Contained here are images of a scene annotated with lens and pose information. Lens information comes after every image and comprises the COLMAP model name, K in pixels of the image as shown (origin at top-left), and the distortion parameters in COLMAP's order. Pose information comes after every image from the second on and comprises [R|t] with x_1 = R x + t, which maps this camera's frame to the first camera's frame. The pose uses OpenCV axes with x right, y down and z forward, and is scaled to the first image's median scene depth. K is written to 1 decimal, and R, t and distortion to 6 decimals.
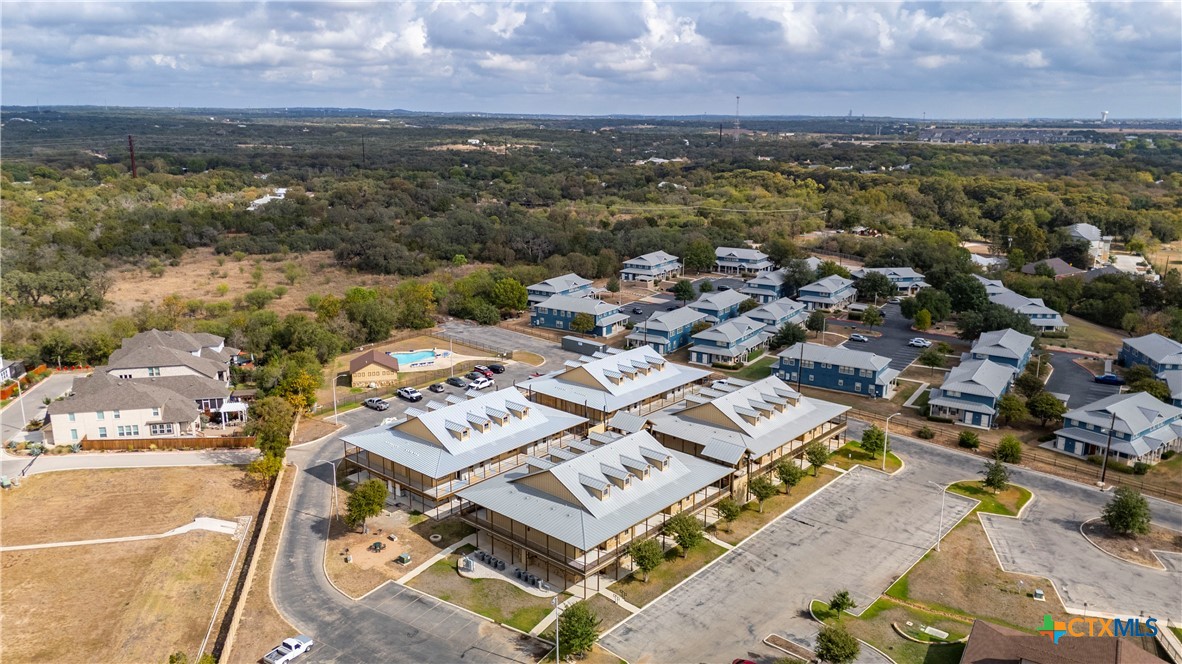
lens RADIAL K [[859.7, 0, 599.5], [0, 859.7, 331.0], [0, 0, 1]] dist [0.073398, -0.074703]
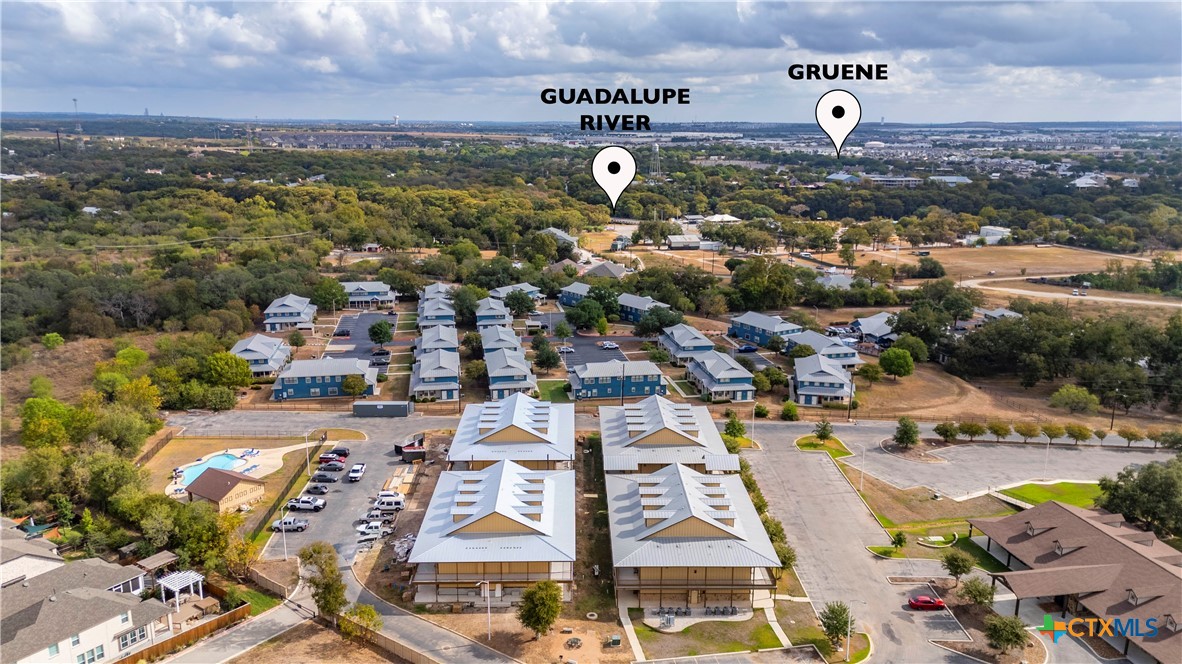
lens RADIAL K [[859.7, 0, 599.5], [0, 859.7, 331.0], [0, 0, 1]] dist [0.073398, -0.074703]
pose [[0.735175, -0.157477, 0.659332, -0.129296], [0.157473, 0.985708, 0.059843, -0.024295], [-0.659333, 0.059833, 0.749466, 0.034517]]
